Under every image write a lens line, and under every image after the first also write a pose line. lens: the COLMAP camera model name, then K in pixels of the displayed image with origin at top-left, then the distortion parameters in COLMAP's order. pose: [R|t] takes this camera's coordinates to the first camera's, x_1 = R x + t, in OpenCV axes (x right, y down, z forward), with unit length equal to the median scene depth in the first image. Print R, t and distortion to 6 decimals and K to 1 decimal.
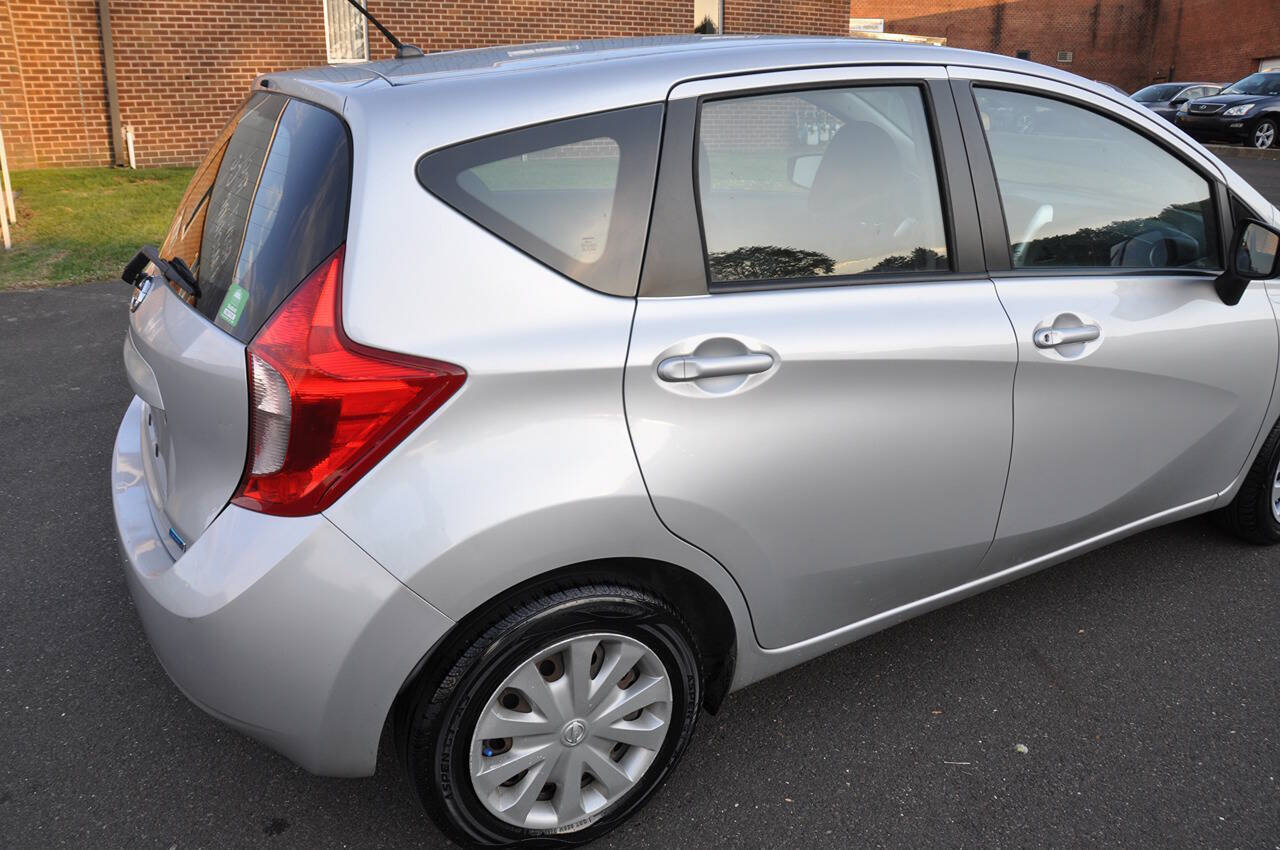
lens RADIAL K [[991.2, 0, 629.2], [0, 991.2, 428.1], [0, 0, 1]] dist [-0.173744, 0.129596]
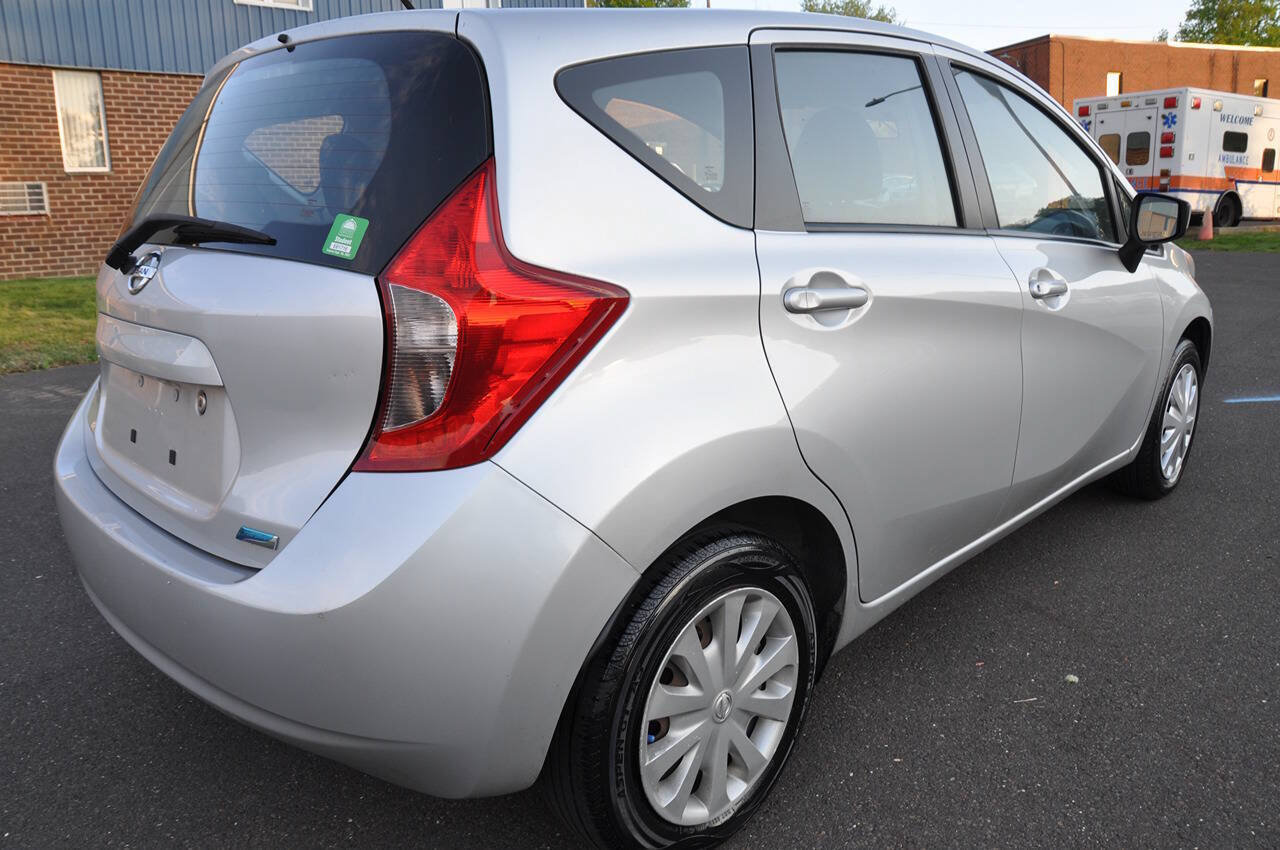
lens RADIAL K [[984.0, 0, 630.6], [0, 984.0, 426.5], [0, 0, 1]] dist [-0.167902, 0.118896]
pose [[0.960880, -0.084728, 0.263687, -0.332796], [0.113952, 0.988685, -0.097557, 0.123331], [-0.252438, 0.123789, 0.959662, 0.110266]]
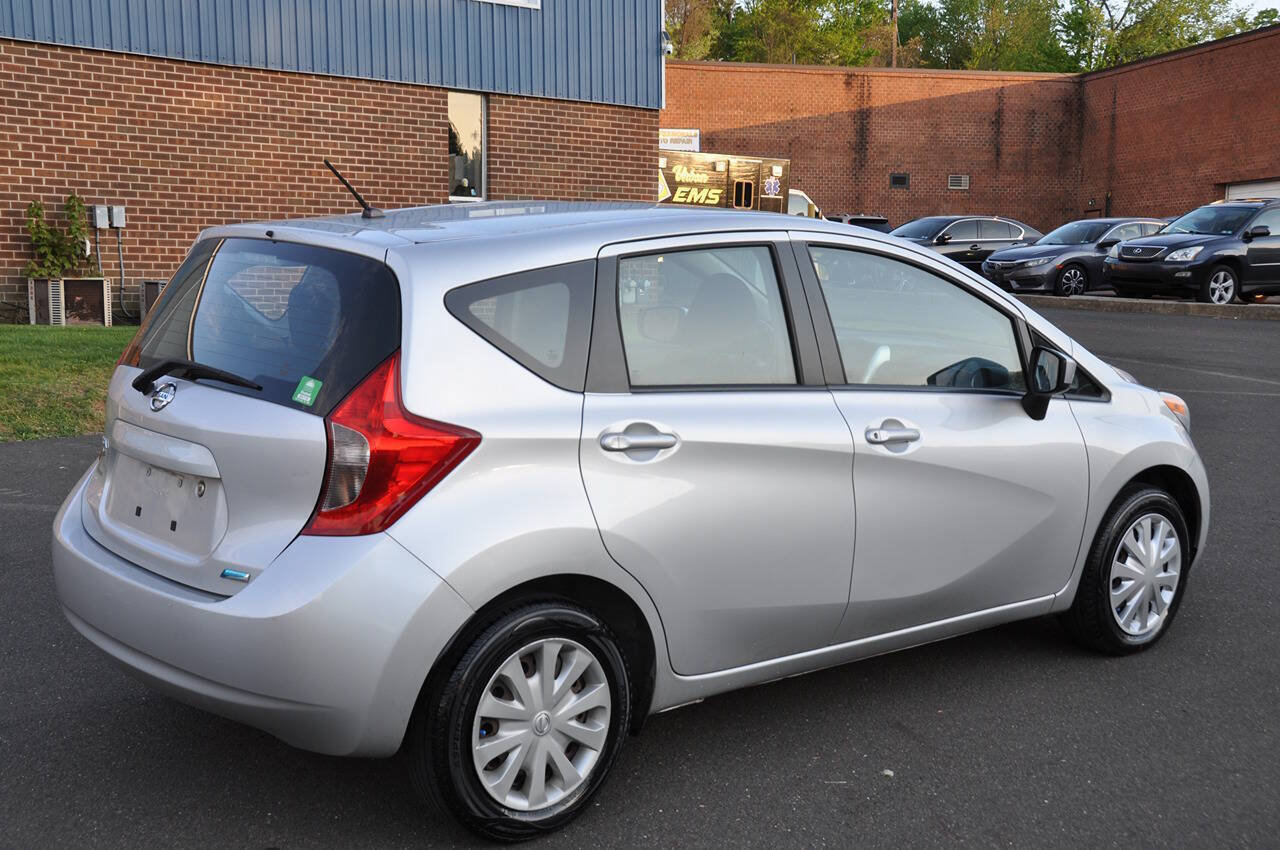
lens RADIAL K [[1580.6, 0, 633.1], [0, 1580.6, 426.5], [0, 0, 1]] dist [0.011161, 0.492937]
pose [[0.979391, -0.005581, 0.201894, -0.336263], [0.047760, 0.977668, -0.204657, 0.338195], [-0.196243, 0.210081, 0.957786, -1.044264]]
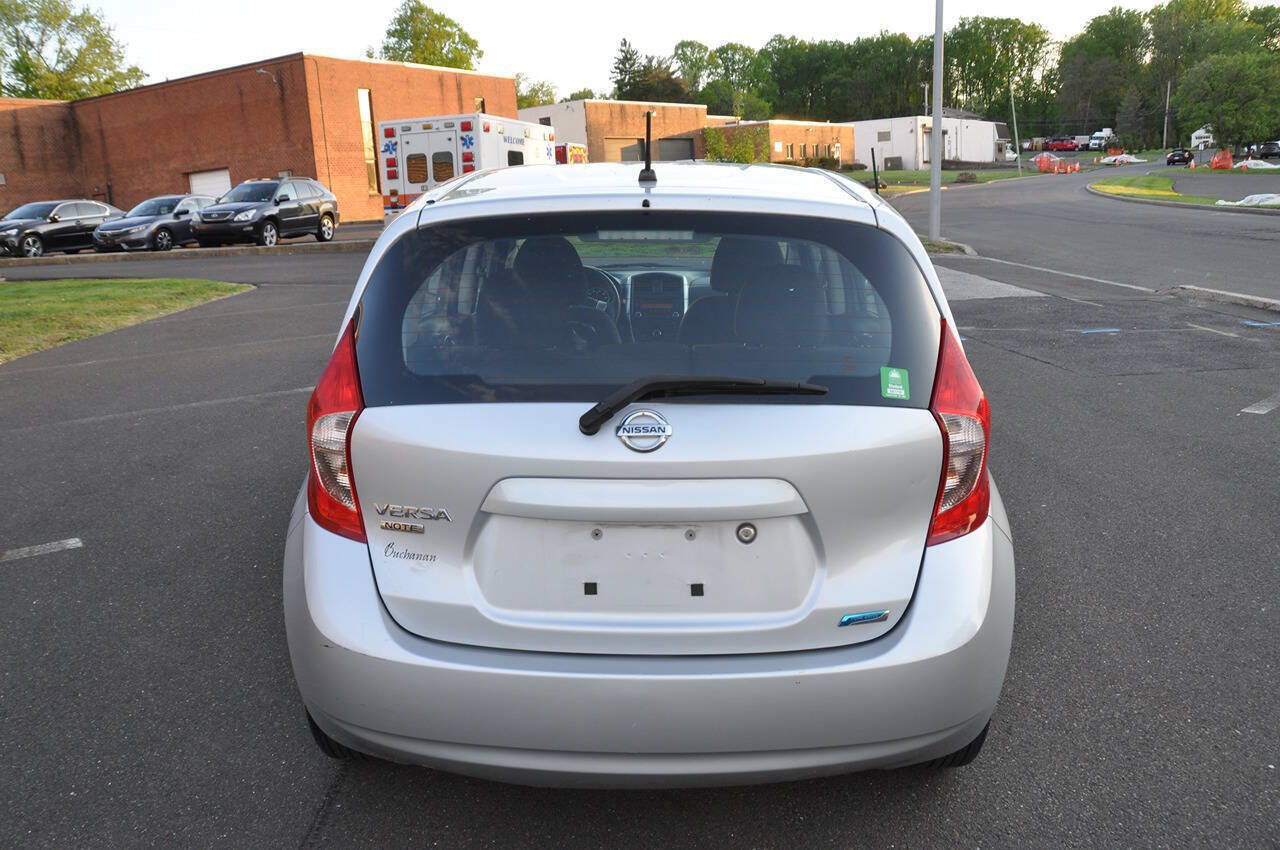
lens RADIAL K [[991.2, 0, 629.2], [0, 991.2, 428.1], [0, 0, 1]] dist [-0.173744, 0.129596]
pose [[0.520521, -0.218711, 0.825363, -1.294198], [0.311277, 0.948721, 0.055091, -0.199931], [-0.795088, 0.228240, 0.561909, 0.490514]]
